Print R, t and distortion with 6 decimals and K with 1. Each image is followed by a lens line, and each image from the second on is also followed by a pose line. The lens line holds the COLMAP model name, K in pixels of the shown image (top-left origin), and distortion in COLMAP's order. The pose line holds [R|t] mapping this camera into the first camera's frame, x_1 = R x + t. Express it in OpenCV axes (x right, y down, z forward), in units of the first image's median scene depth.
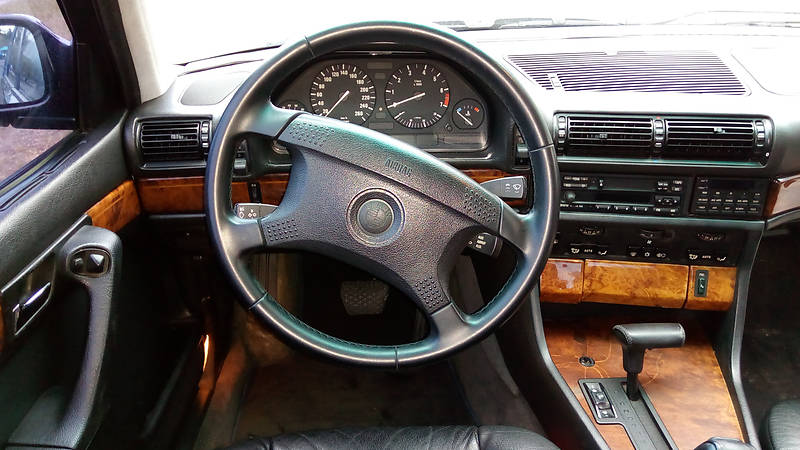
lens RADIAL K [[648.4, 0, 400.0], [0, 648.4, 225.0], [0, 0, 1]] dist [0.087249, -0.122915]
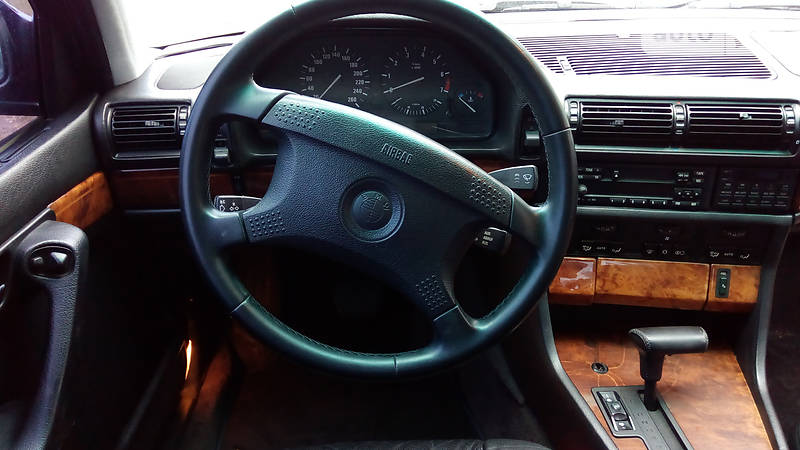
lens RADIAL K [[648.4, 0, 400.0], [0, 648.4, 225.0], [0, 0, 1]] dist [0.087249, -0.122915]
pose [[0.999935, -0.002011, 0.011246, -0.006693], [0.002019, 0.999998, -0.000736, 0.007274], [-0.011244, 0.000759, 0.999936, 0.083079]]
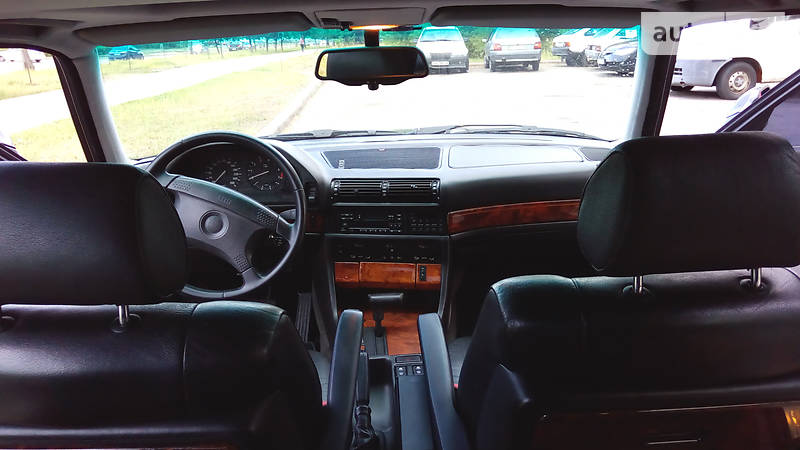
lens RADIAL K [[648.4, 0, 400.0], [0, 648.4, 225.0], [0, 0, 1]] dist [0.087249, -0.122915]
pose [[0.999528, -0.017032, -0.025554, 0.465995], [0.012465, 0.985490, -0.169273, 0.267369], [0.028067, 0.168875, 0.985238, -0.781572]]
